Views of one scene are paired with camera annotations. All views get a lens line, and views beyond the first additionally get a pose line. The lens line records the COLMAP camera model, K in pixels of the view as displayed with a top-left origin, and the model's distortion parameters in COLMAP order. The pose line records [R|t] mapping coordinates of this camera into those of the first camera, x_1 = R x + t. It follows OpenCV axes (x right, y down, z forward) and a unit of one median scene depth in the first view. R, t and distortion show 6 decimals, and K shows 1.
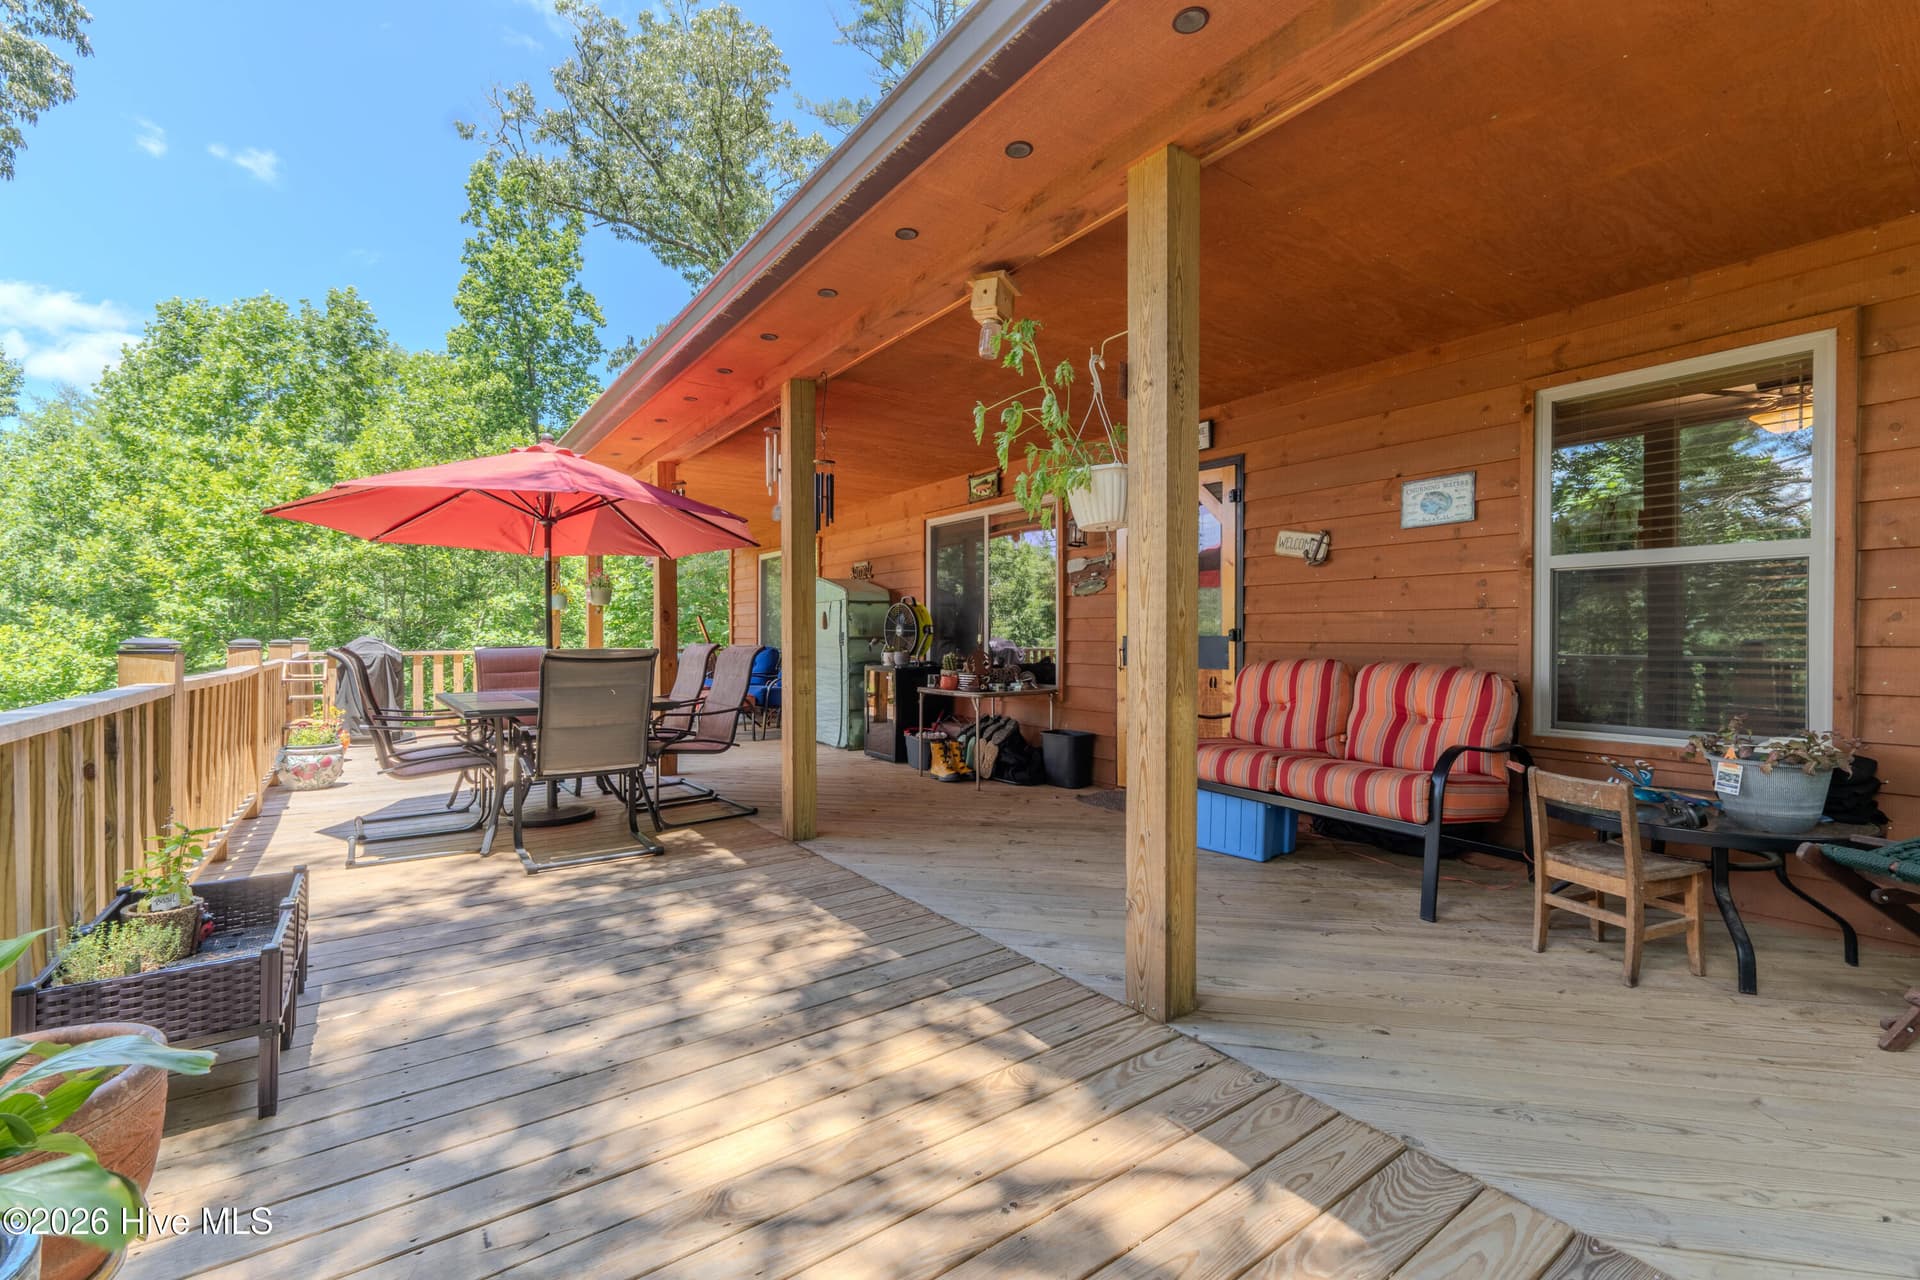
lens RADIAL K [[806.5, 0, 963.4], [0, 806.5, 636.1], [0, 0, 1]] dist [0.007780, -0.000835]
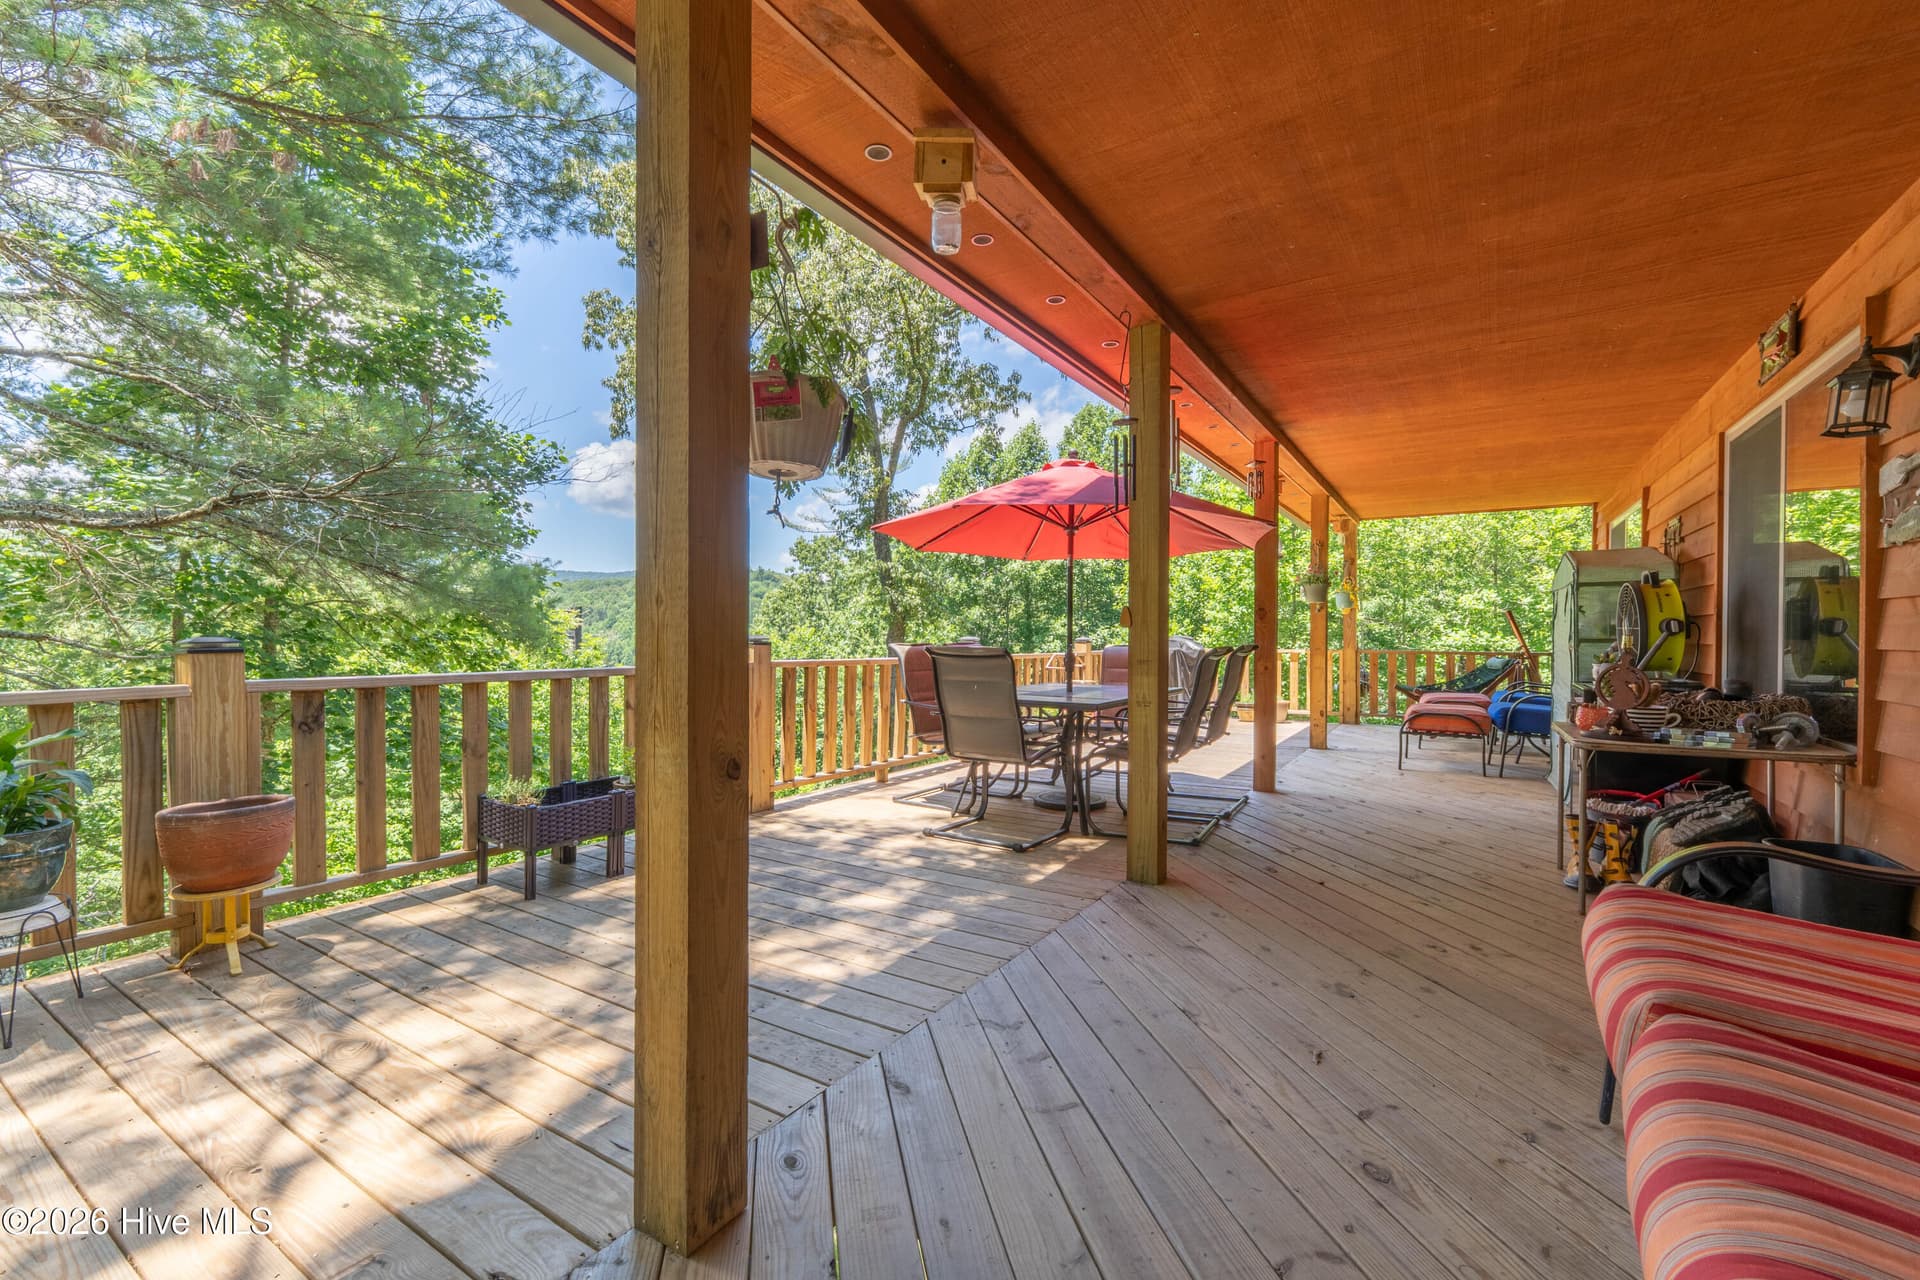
lens RADIAL K [[806.5, 0, 956.9], [0, 806.5, 634.6], [0, 0, 1]] dist [0.007780, -0.000835]
pose [[0.376570, 0.001464, -0.926387, 0.659262], [-0.003952, 0.999992, -0.000026, -0.001046], [0.926380, 0.003671, 0.376573, 0.685770]]
